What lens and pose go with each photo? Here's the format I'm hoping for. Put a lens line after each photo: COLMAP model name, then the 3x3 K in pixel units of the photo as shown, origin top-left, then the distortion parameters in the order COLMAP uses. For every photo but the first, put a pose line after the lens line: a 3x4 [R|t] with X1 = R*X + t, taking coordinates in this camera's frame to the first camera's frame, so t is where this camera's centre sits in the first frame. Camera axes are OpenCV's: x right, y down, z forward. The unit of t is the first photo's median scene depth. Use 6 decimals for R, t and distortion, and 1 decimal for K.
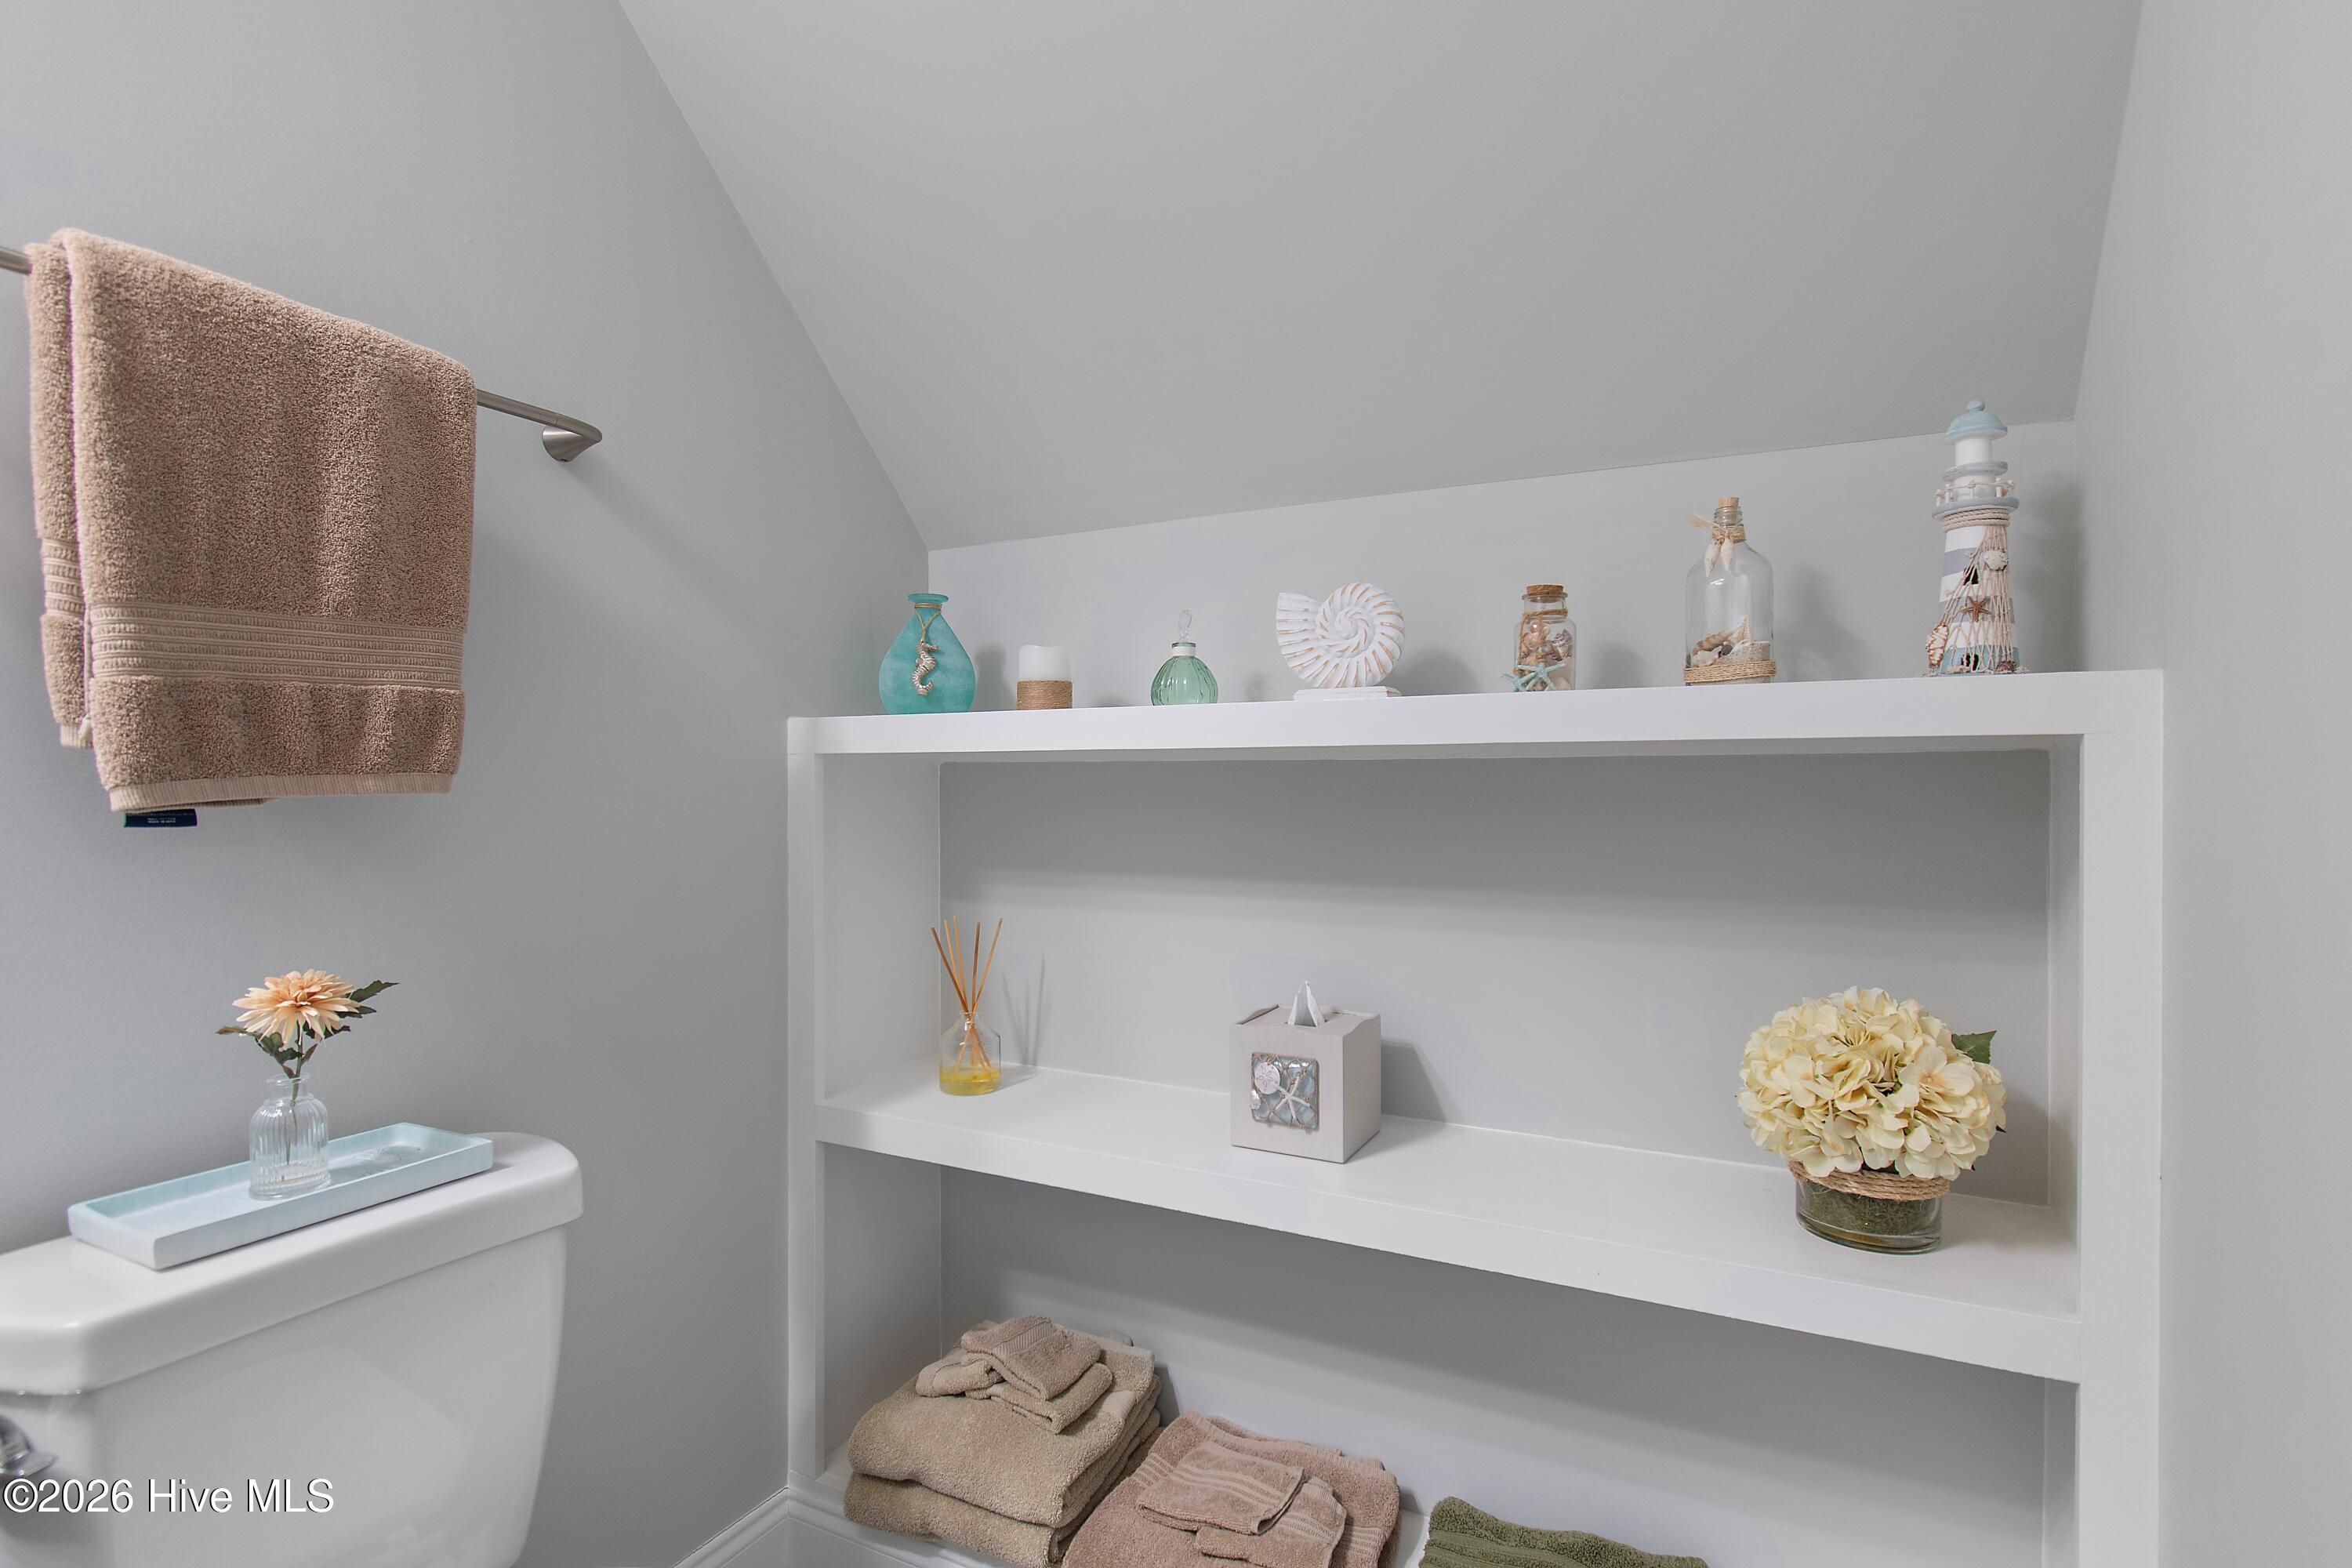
lens RADIAL K [[1143.3, 0, 1162.2], [0, 1143.3, 790.5], [0, 0, 1]] dist [0.001738, -0.002001]
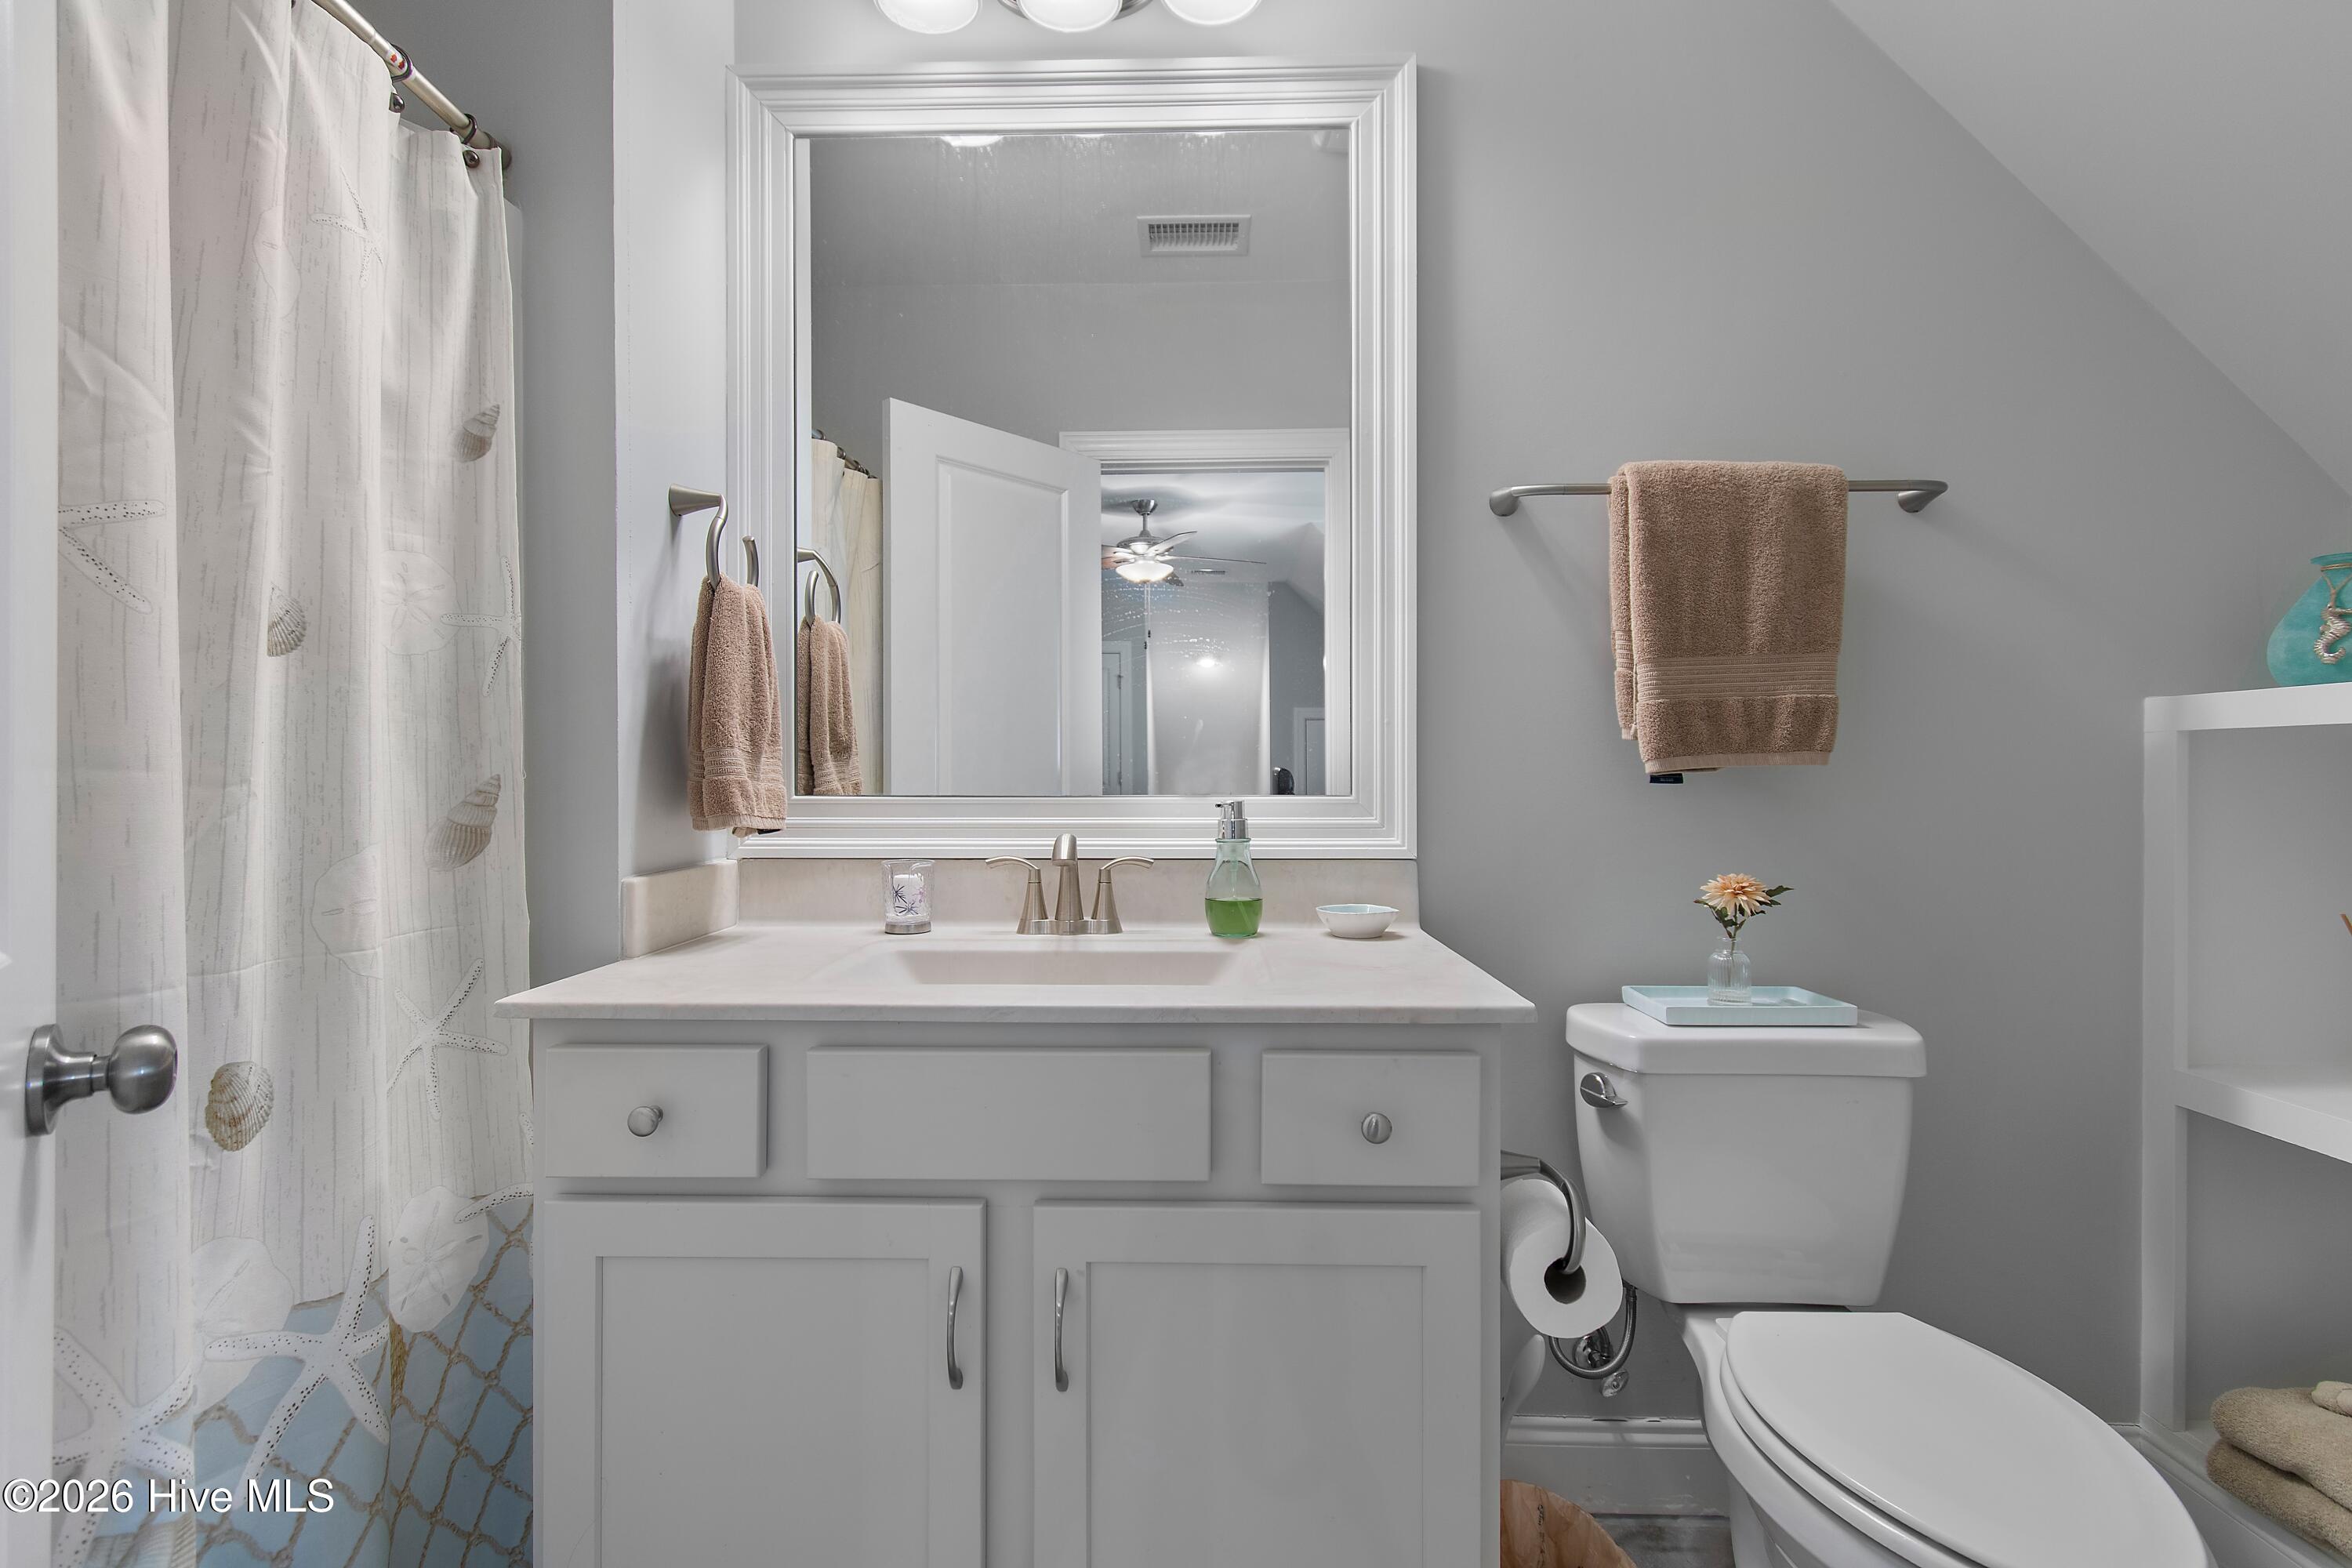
lens RADIAL K [[1045.3, 0, 1169.6], [0, 1045.3, 783.5], [0, 0, 1]] dist [0.000973, -0.001238]
pose [[0.450211, 0.003160, -0.892917, 0.209838], [-0.005254, 0.999986, 0.000890, 0.031477], [0.892907, 0.004291, 0.450221, -0.386228]]
